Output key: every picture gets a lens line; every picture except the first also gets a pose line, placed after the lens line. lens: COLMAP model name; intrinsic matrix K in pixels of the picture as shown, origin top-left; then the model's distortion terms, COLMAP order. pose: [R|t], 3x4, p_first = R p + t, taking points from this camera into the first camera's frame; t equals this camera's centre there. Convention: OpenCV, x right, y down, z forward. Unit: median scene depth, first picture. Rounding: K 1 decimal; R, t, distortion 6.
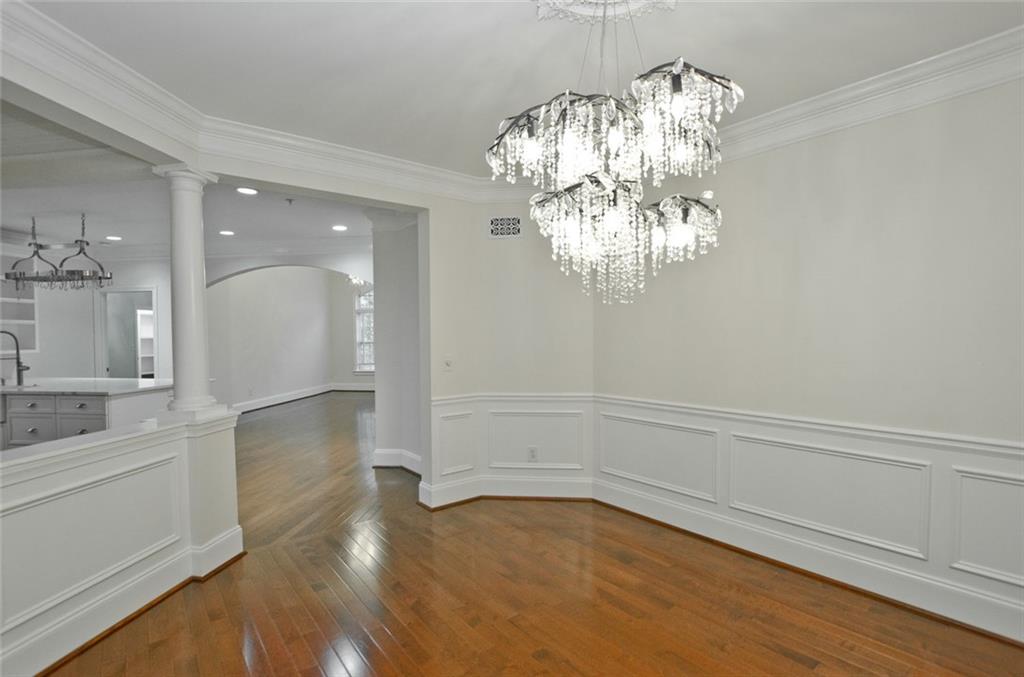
lens RADIAL K [[474.8, 0, 510.7], [0, 474.8, 347.1], [0, 0, 1]] dist [-0.026313, 0.000998]
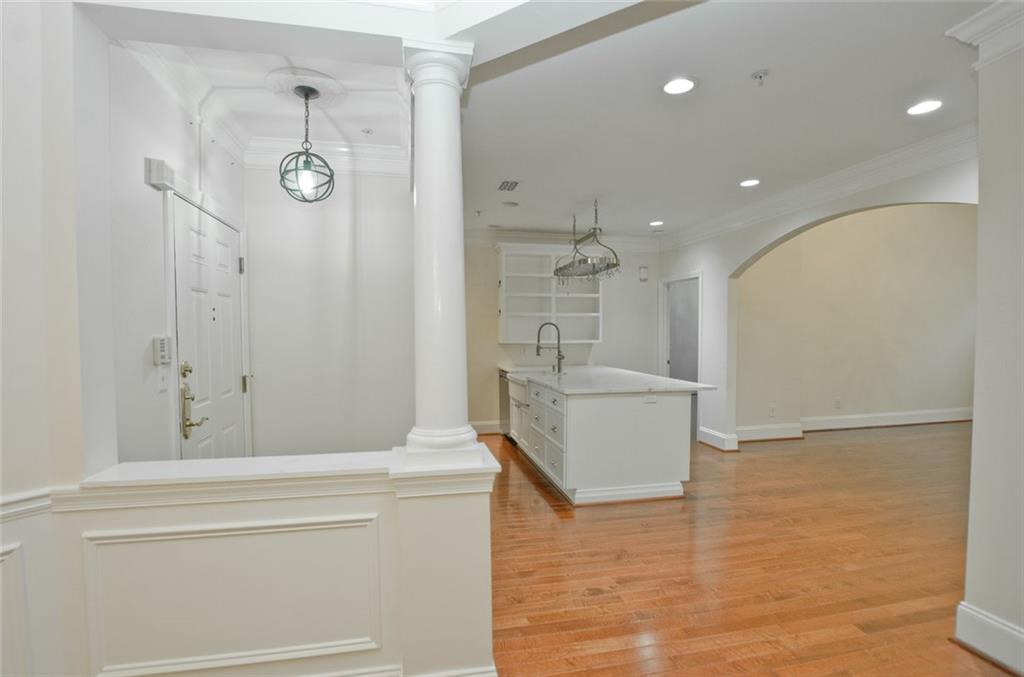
lens RADIAL K [[472.6, 0, 508.7], [0, 472.6, 348.7], [0, 0, 1]] dist [-0.020077, 0.000286]
pose [[0.315184, 0.043294, -0.948043, -0.039768], [-0.023622, 0.999007, 0.037768, -0.012474], [0.948737, 0.010491, 0.315893, 0.521193]]
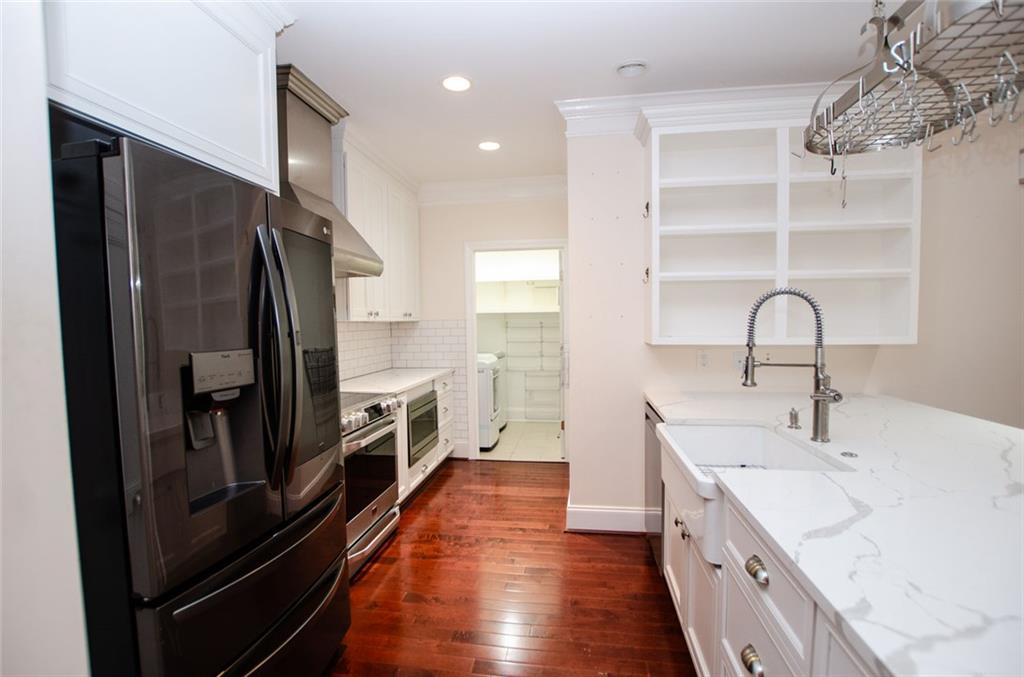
lens RADIAL K [[472.6, 0, 508.7], [0, 472.6, 348.7], [0, 0, 1]] dist [-0.020077, 0.000286]
pose [[-0.037320, 0.071872, -0.996715, -0.686492], [-0.011389, 0.997315, 0.072341, -0.011821], [0.999238, 0.014051, -0.036402, 0.758122]]
